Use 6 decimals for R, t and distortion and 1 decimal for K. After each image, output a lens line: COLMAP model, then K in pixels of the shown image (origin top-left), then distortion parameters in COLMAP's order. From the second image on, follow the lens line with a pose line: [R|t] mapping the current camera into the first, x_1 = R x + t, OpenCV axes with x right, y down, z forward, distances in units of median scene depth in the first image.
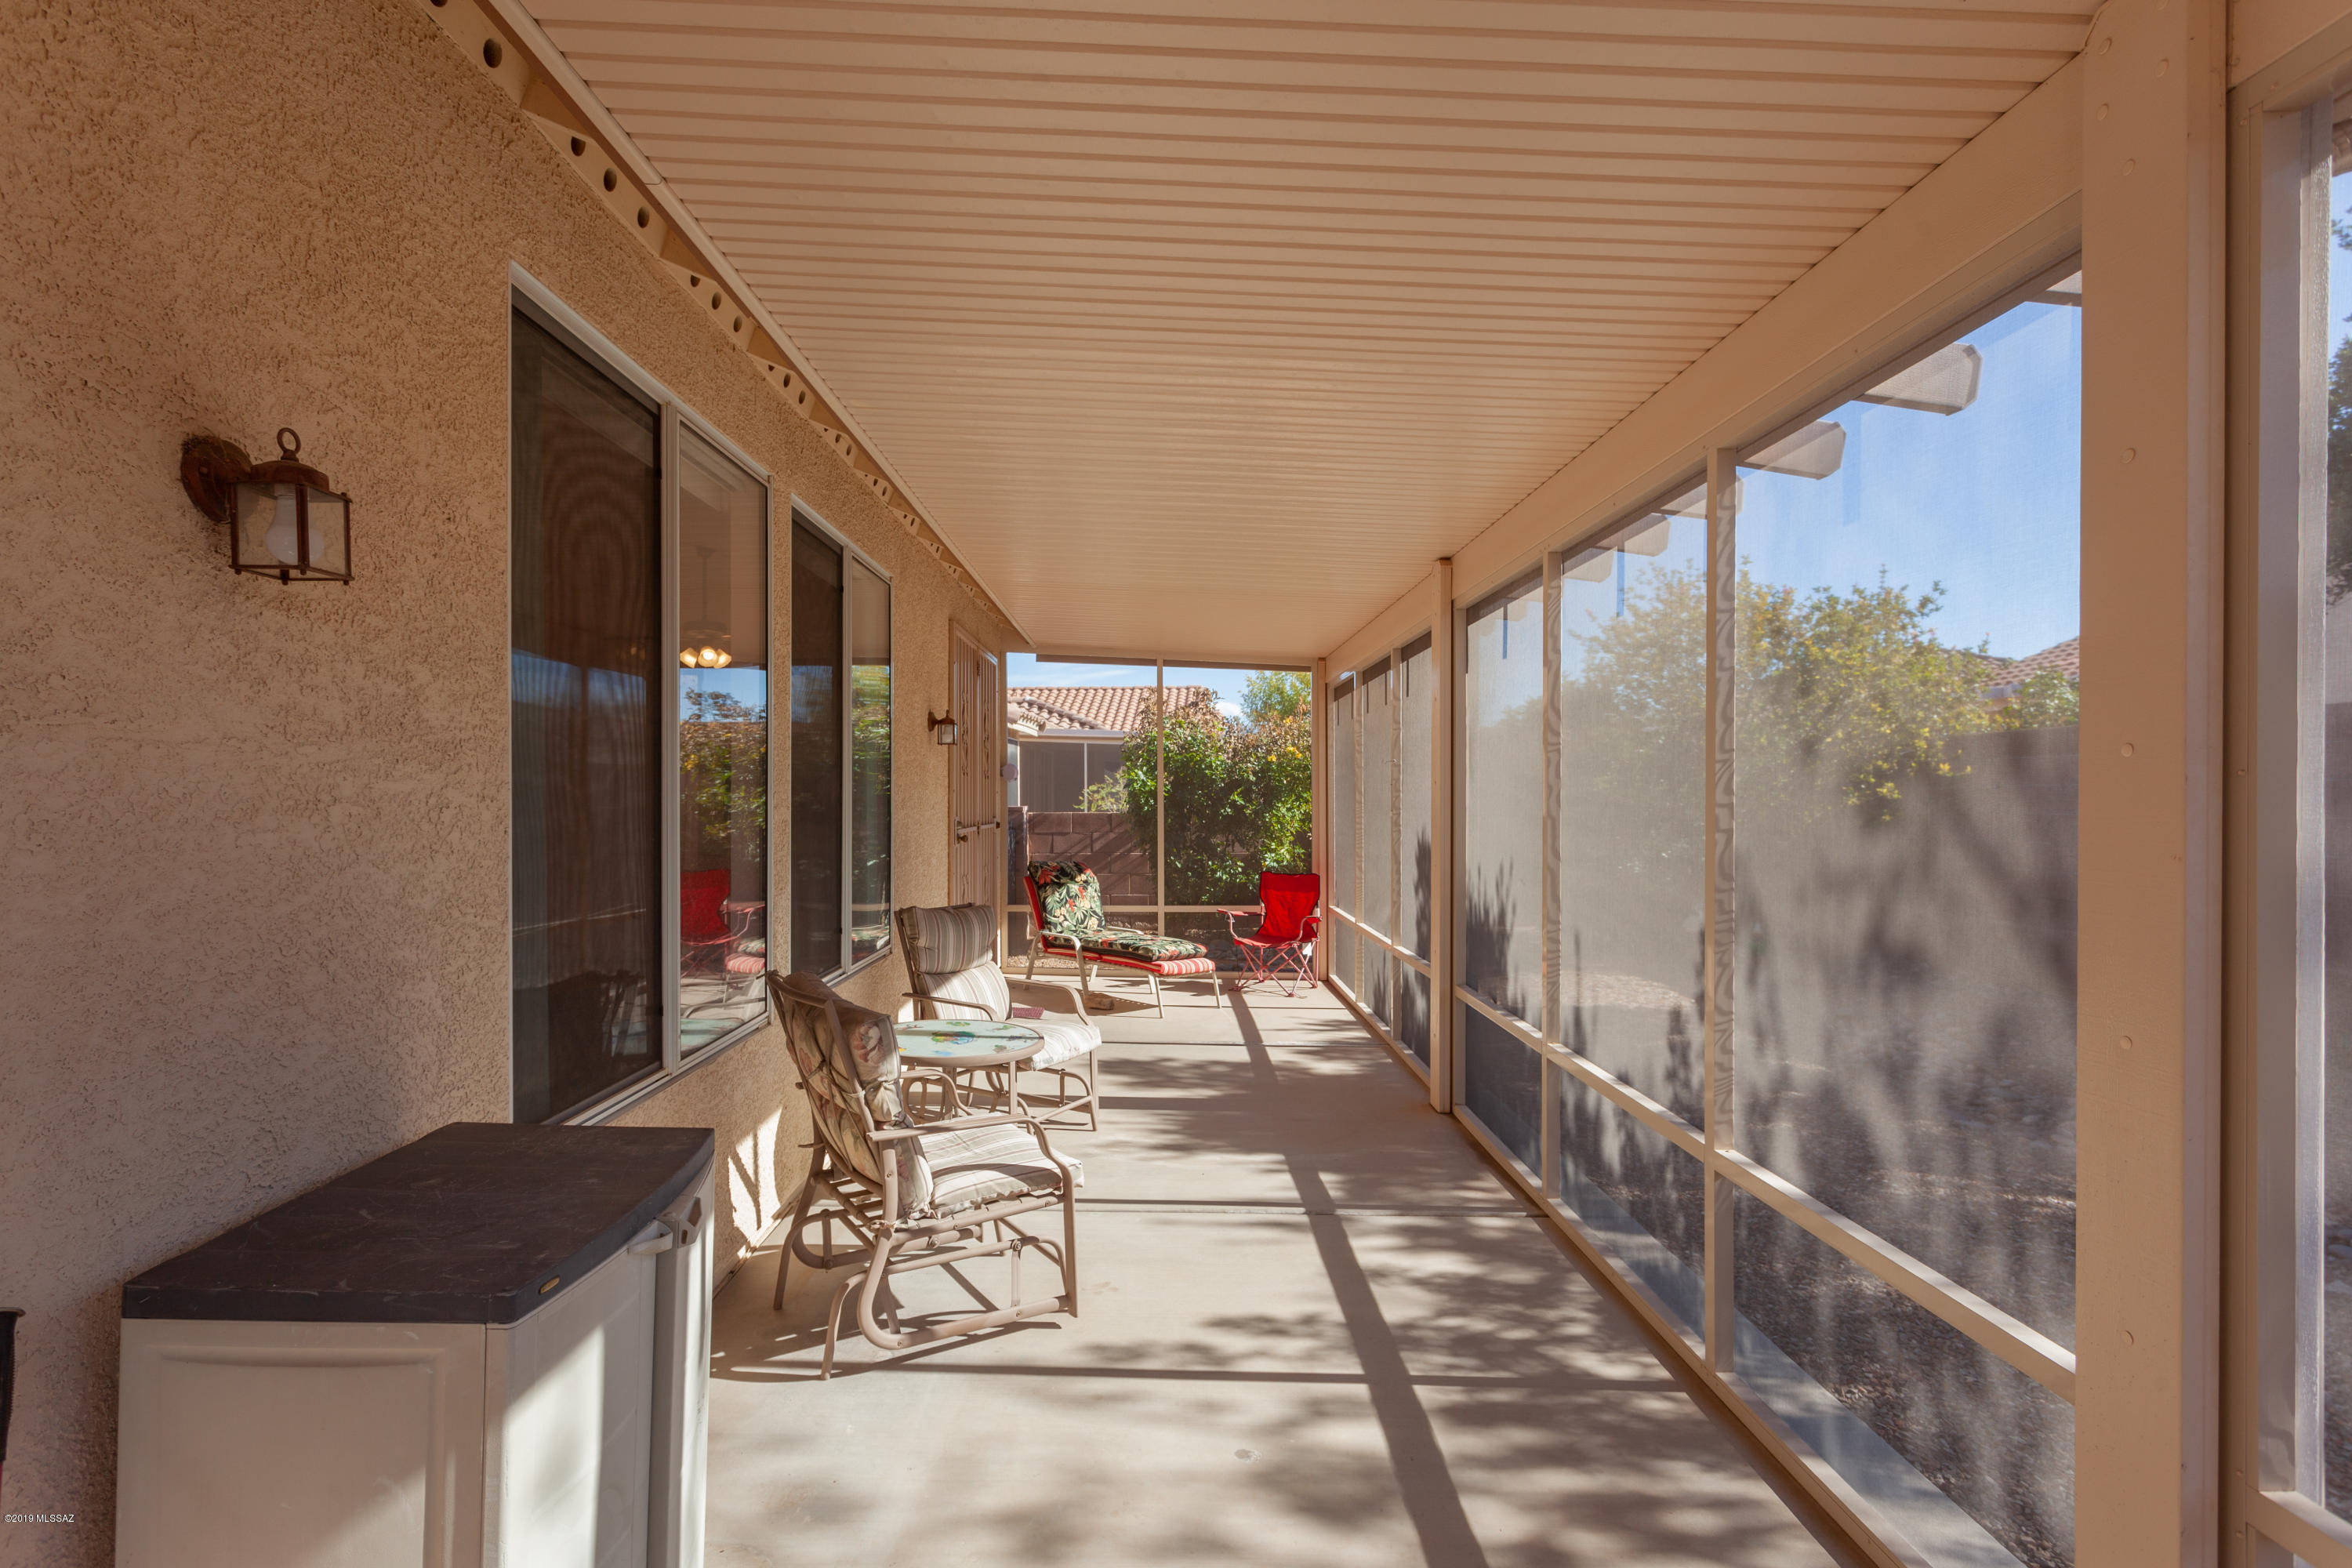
lens RADIAL K [[1115.6, 0, 1182.1], [0, 1115.6, 767.3], [0, 0, 1]] dist [-0.002936, 0.003994]
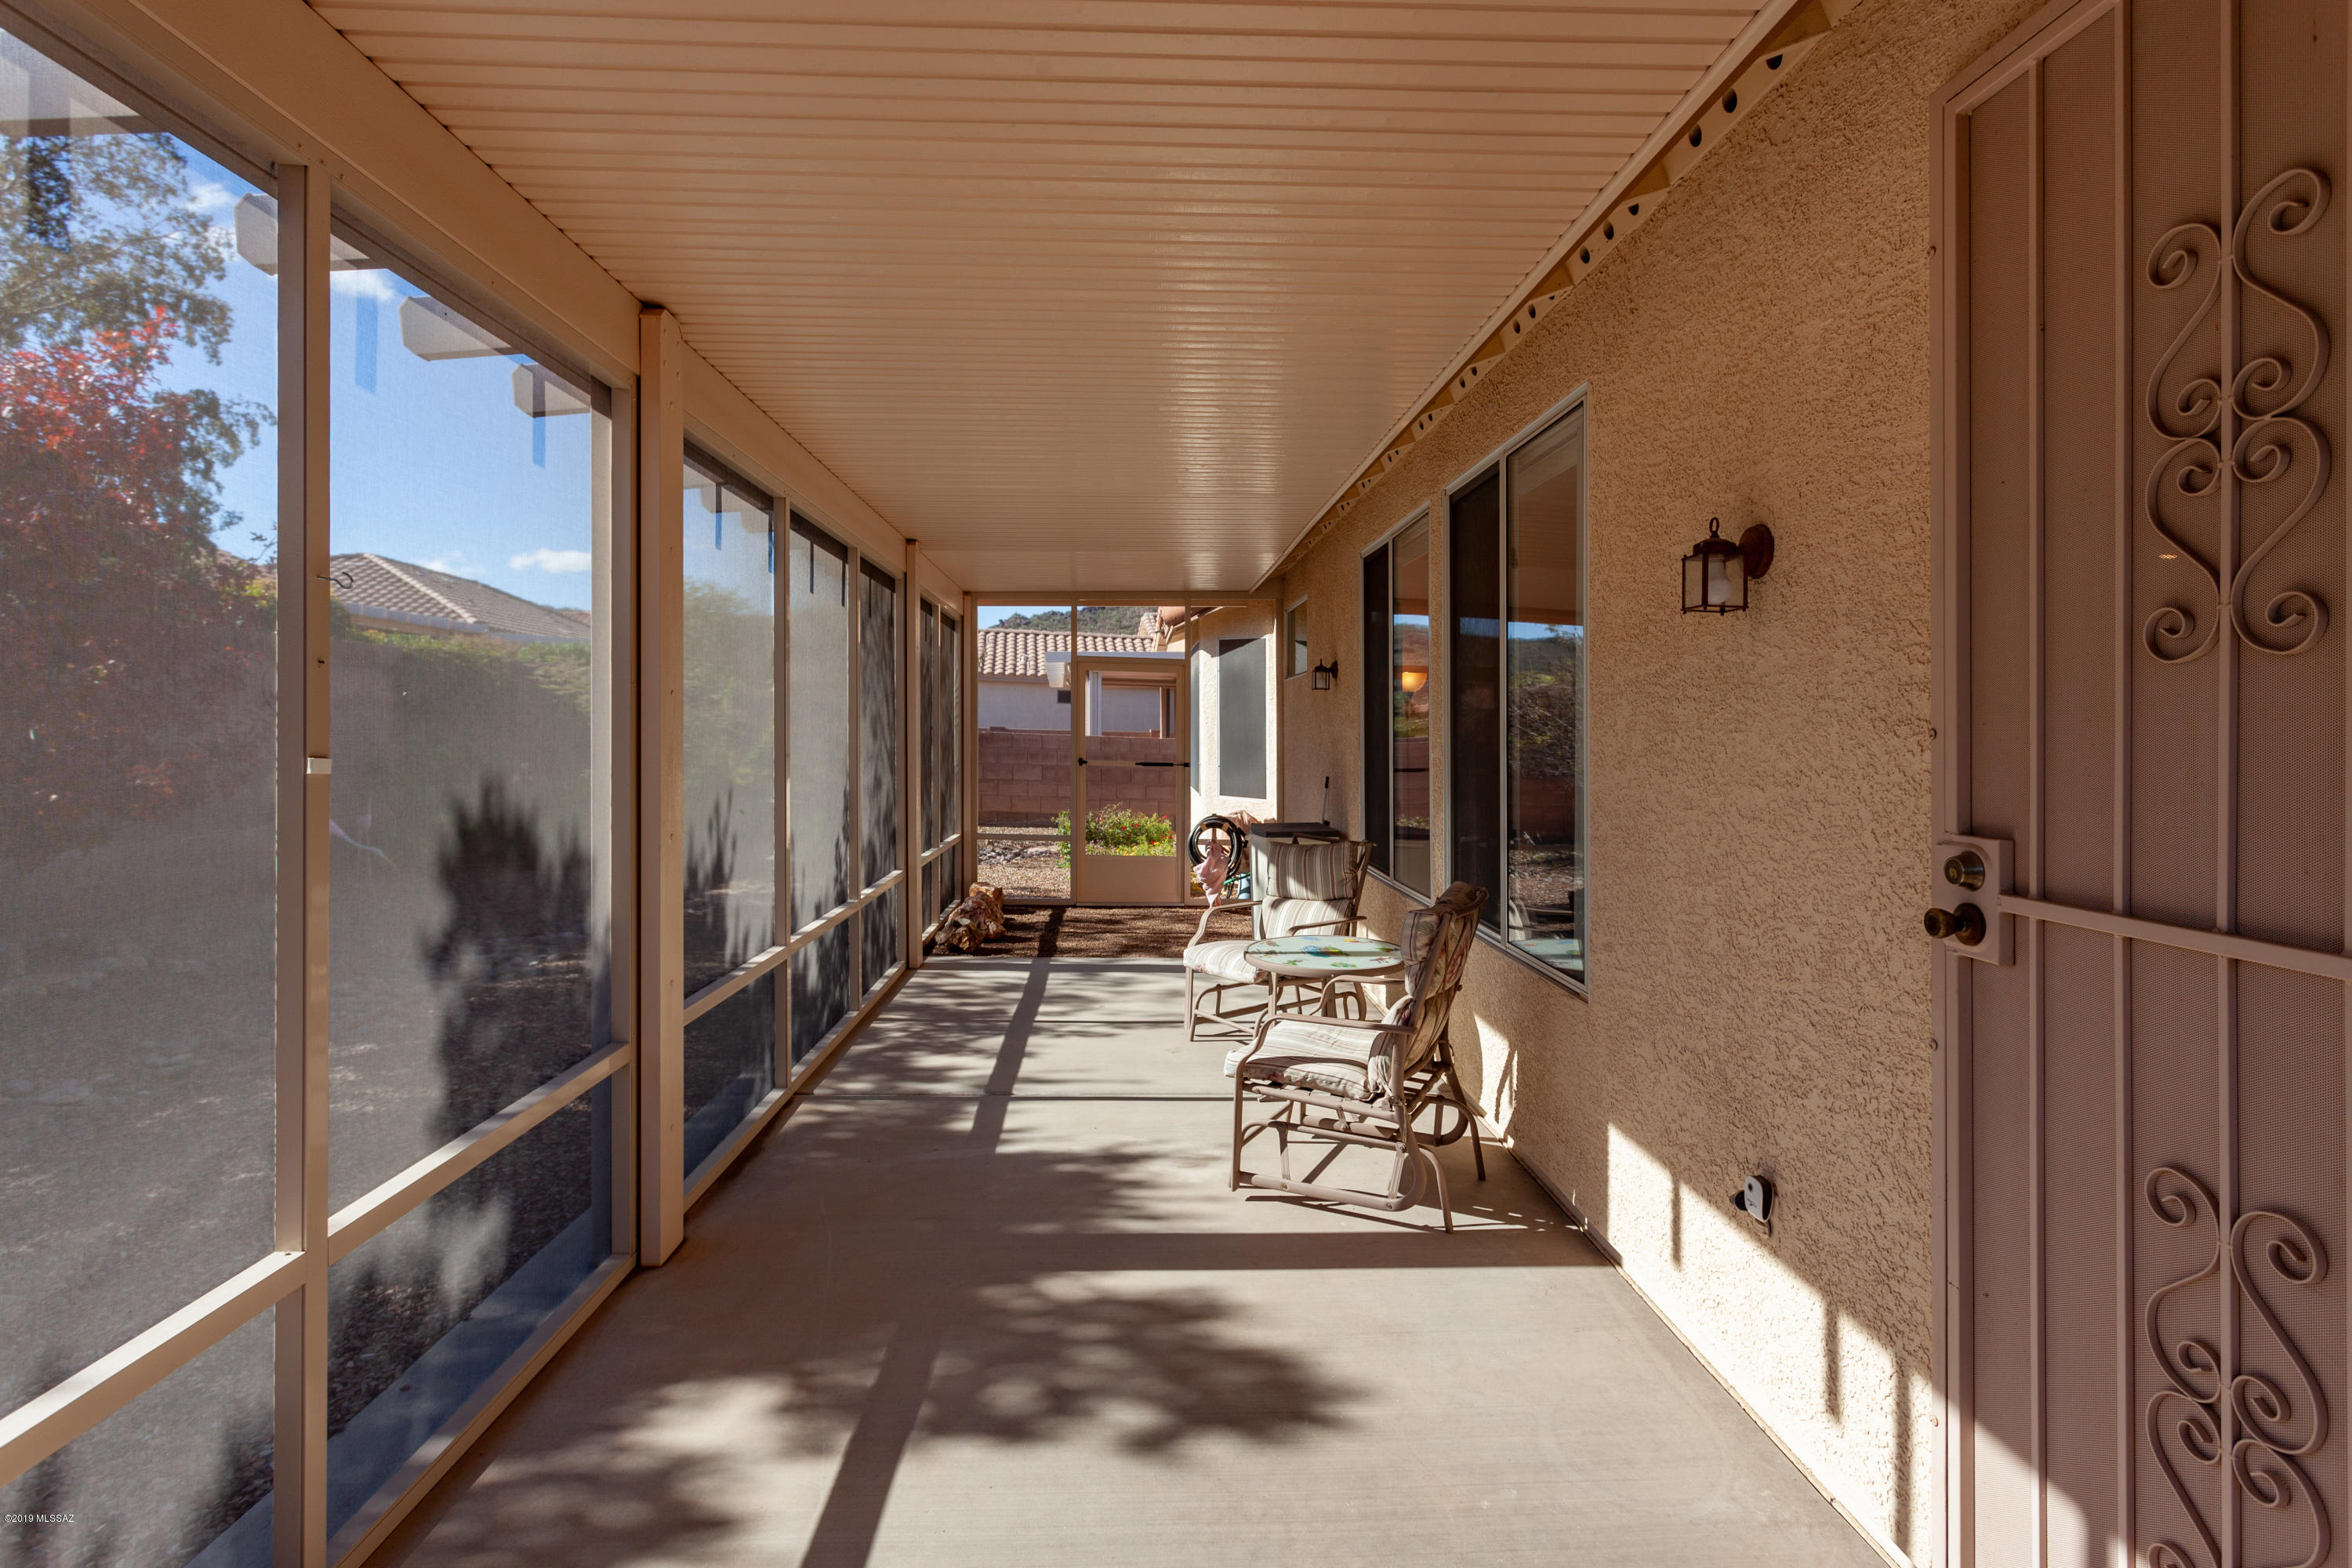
lens RADIAL K [[1115.6, 0, 1169.7], [0, 1115.6, 761.5], [0, 0, 1]] dist [-0.002936, 0.003994]
pose [[-0.999584, -0.018067, -0.022474, -0.017048], [-0.018446, 0.999690, 0.016747, 0.039408], [0.022164, 0.017155, -0.999607, 1.947533]]
